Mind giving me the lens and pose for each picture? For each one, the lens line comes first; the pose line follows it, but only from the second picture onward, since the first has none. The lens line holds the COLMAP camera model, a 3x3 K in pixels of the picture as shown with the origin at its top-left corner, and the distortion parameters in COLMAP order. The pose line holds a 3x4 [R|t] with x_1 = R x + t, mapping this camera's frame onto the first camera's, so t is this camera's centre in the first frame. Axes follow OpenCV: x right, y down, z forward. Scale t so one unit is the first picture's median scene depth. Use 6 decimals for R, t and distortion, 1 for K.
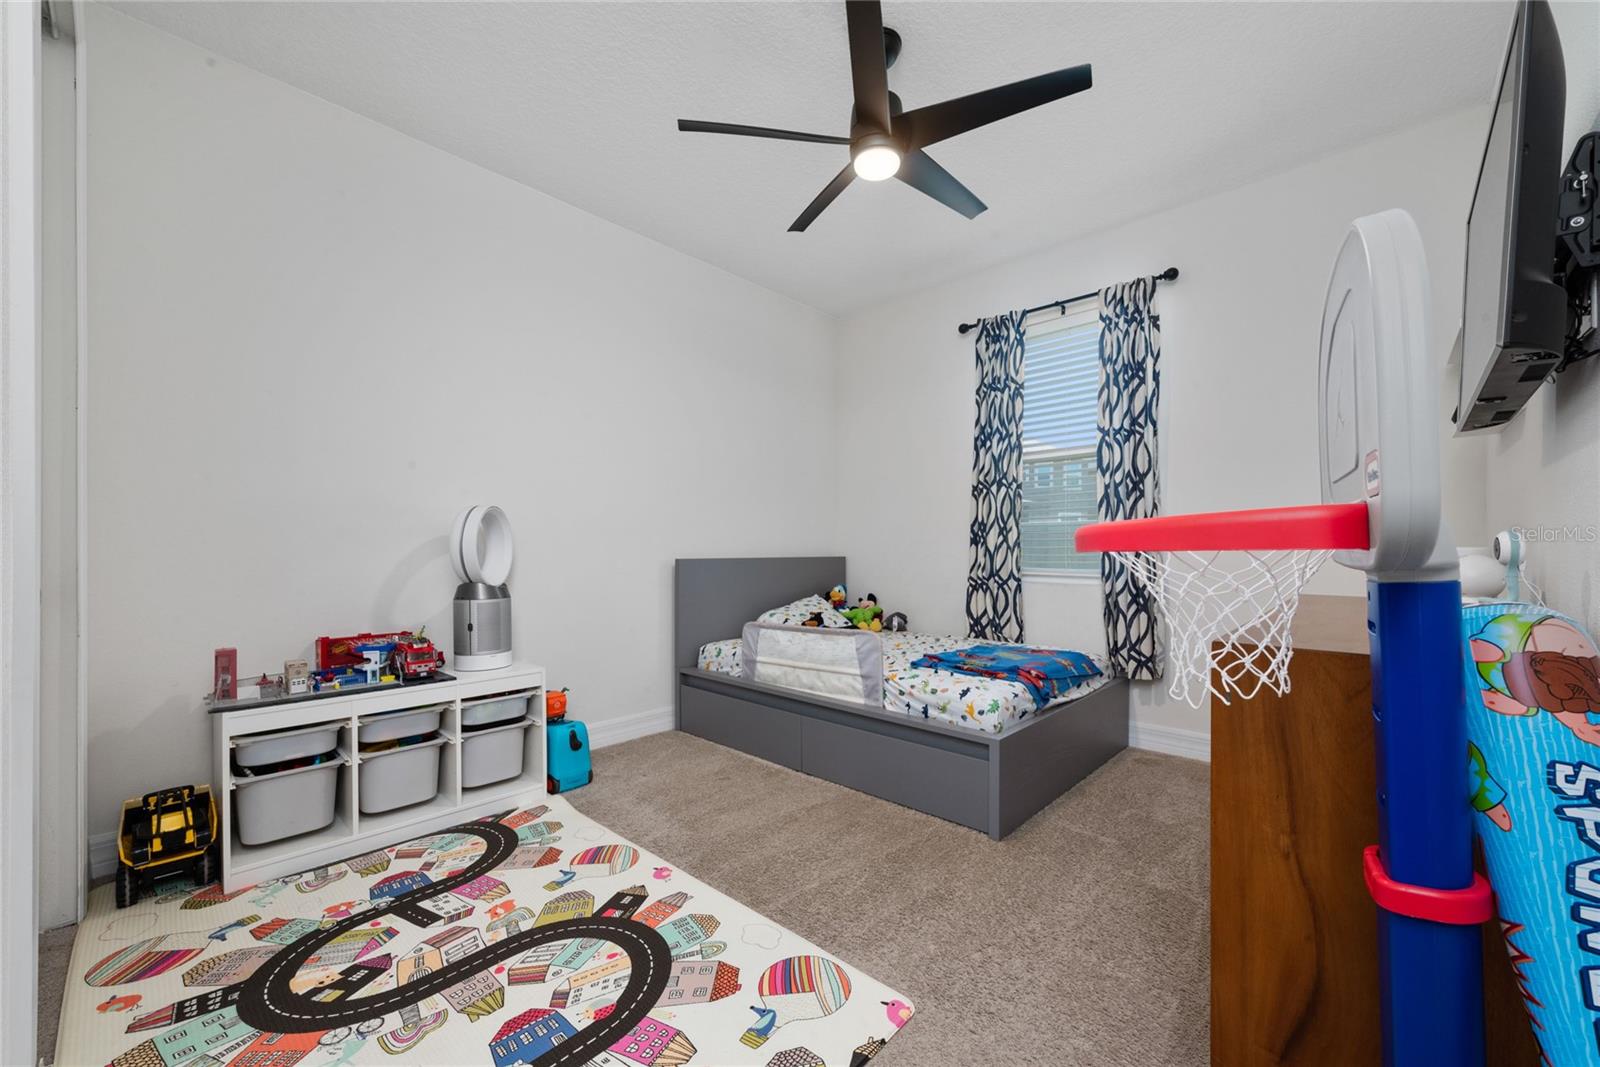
lens RADIAL K [[626.6, 0, 805.5], [0, 626.6, 543.1], [0, 0, 1]] dist [0.015152, -0.001901]
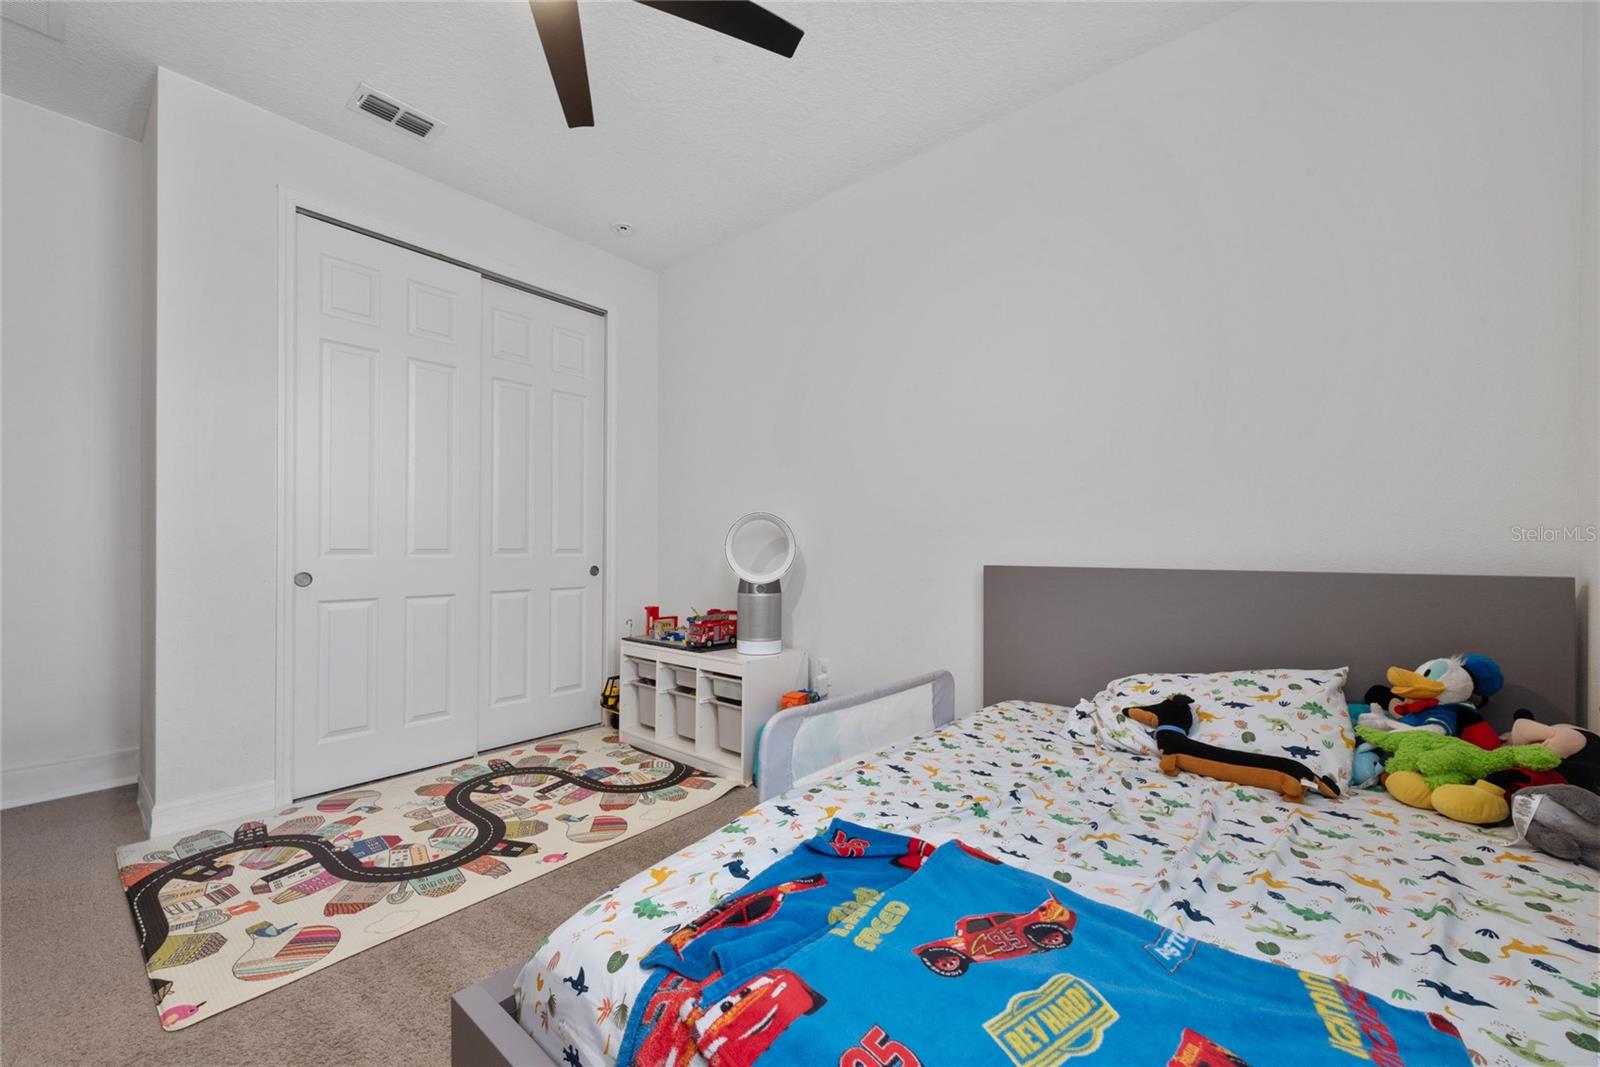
lens RADIAL K [[626.6, 0, 804.1], [0, 626.6, 541.2], [0, 0, 1]] dist [0.015152, -0.001901]
pose [[0.044418, -0.009994, -0.998963, 0.921152], [0.010966, 0.999895, -0.009515, 0.008934], [0.998953, -0.010532, 0.044523, 1.488932]]
